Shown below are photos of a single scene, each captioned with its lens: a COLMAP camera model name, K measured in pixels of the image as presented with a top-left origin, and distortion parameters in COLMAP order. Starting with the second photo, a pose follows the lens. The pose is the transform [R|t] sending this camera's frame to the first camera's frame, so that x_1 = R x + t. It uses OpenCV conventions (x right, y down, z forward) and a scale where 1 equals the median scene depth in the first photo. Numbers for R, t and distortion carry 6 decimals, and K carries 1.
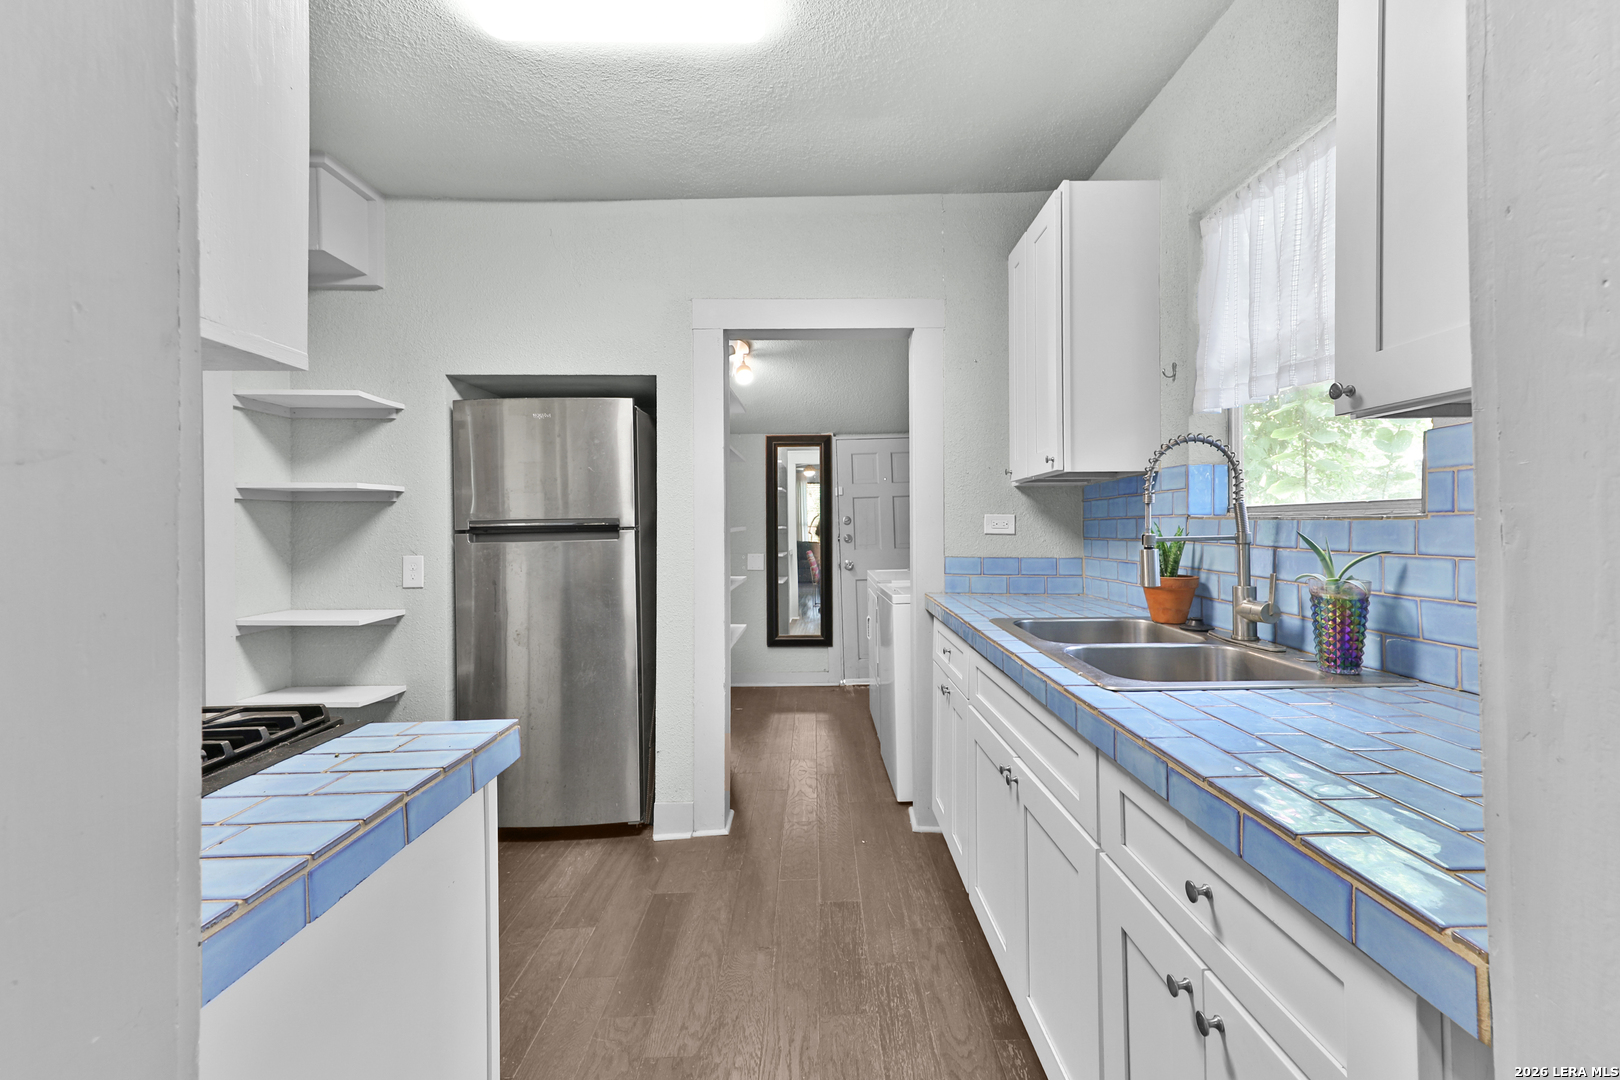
lens RADIAL K [[658.5, 0, 824.8], [0, 658.5, 534.8], [0, 0, 1]] dist [0.013151, -0.000128]
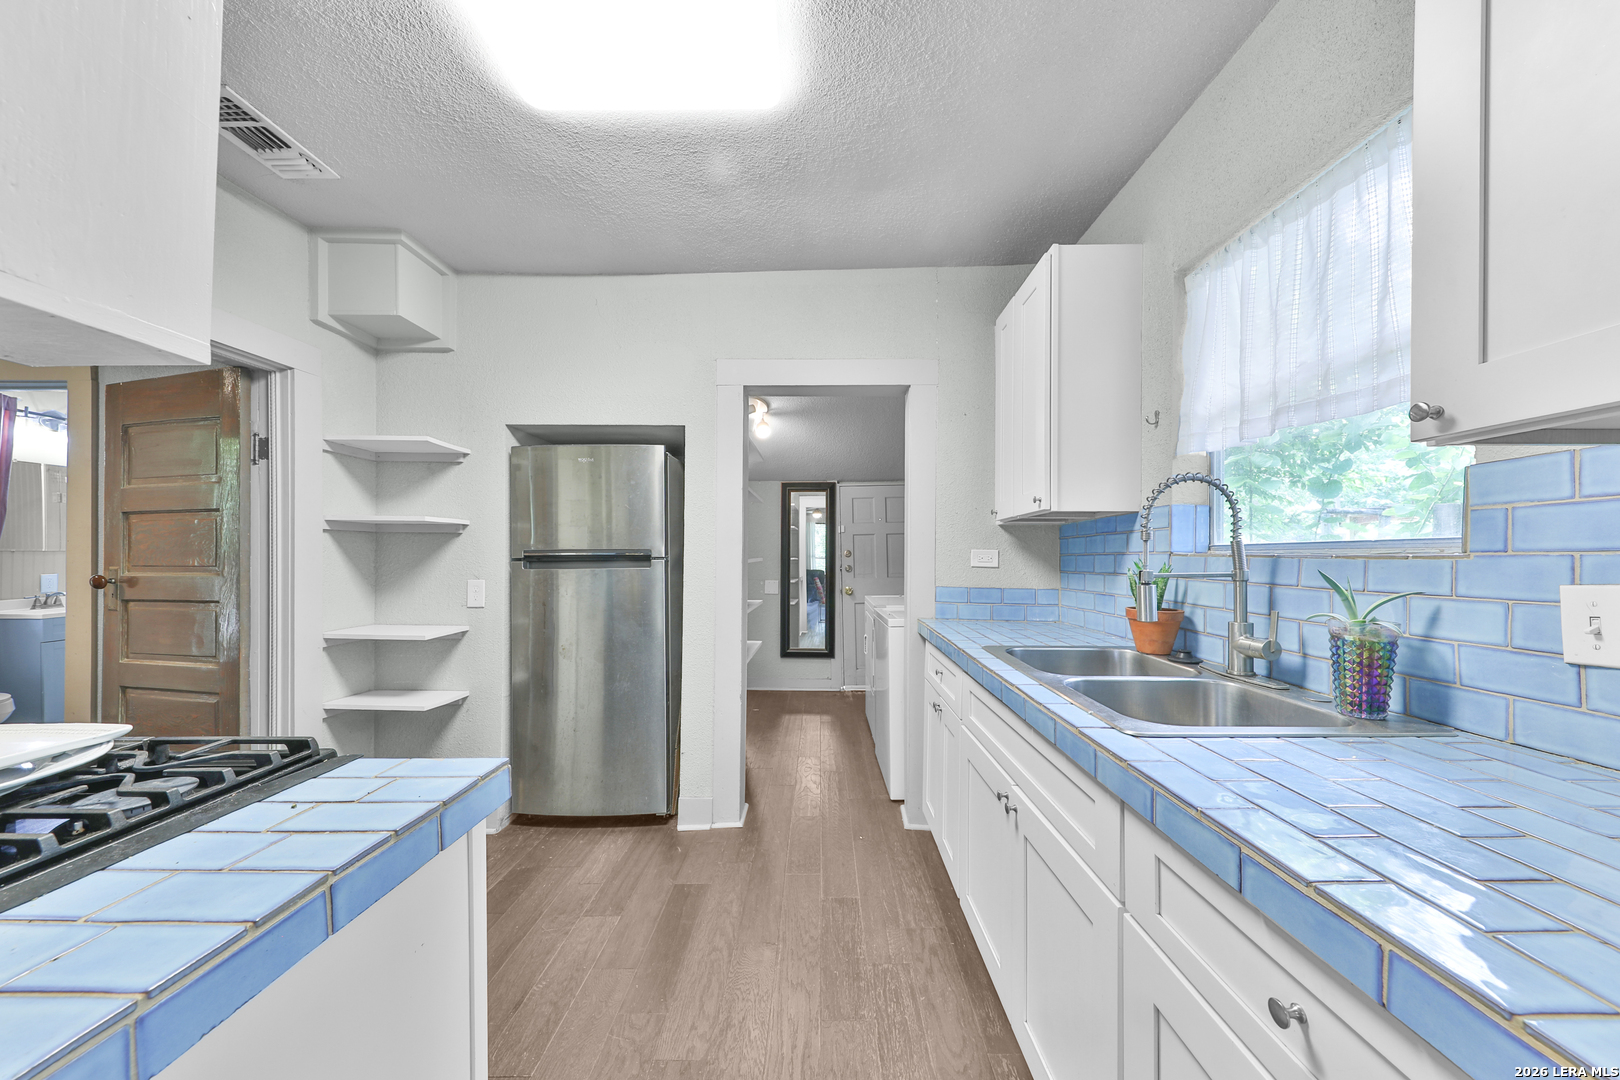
lens RADIAL K [[522.5, 0, 815.5], [0, 522.5, 549.0], [0, 0, 1]] dist [0.000661, -0.000073]
pose [[0.999604, 0.010928, -0.025912, -0.003043], [-0.011704, 0.999482, -0.029986, -0.003089], [0.025571, 0.030277, 0.999214, 0.141740]]
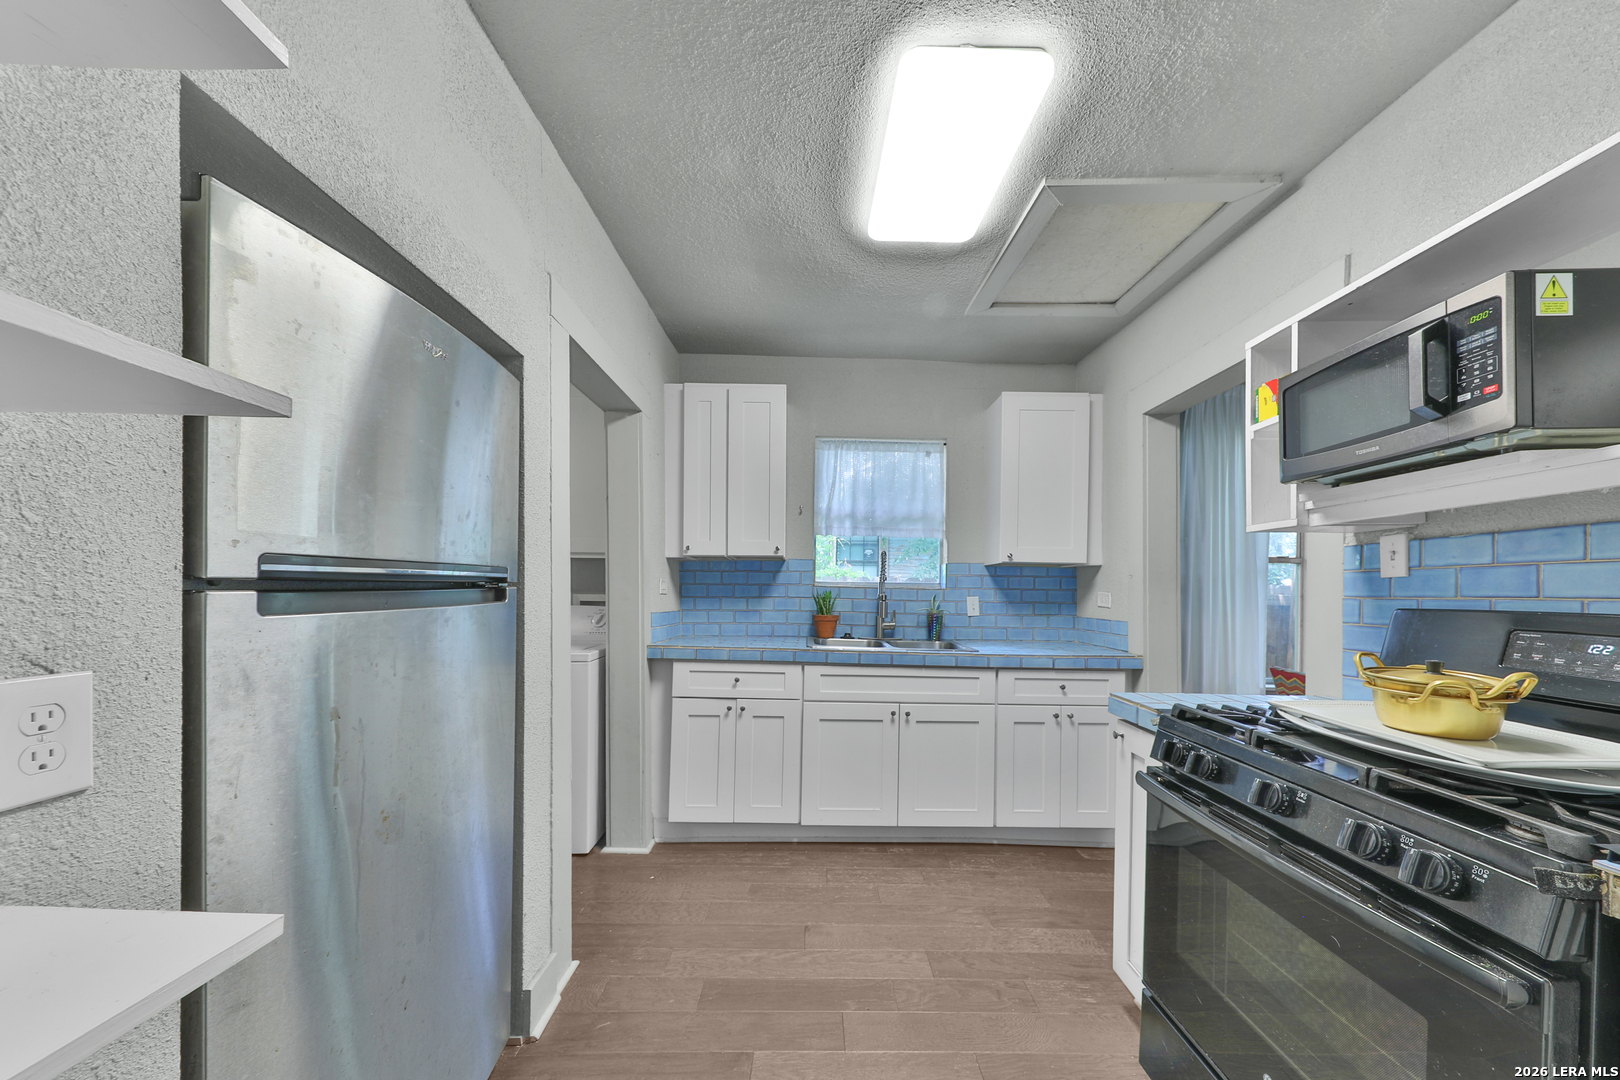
lens RADIAL K [[522.5, 0, 817.9], [0, 522.5, 591.9], [0, 0, 1]] dist [0.000661, -0.000073]
pose [[0.051877, 0.006146, 0.998635, -1.065249], [-0.000076, 0.999981, -0.006150, 0.001539], [-0.998653, 0.000243, 0.051877, 0.923737]]
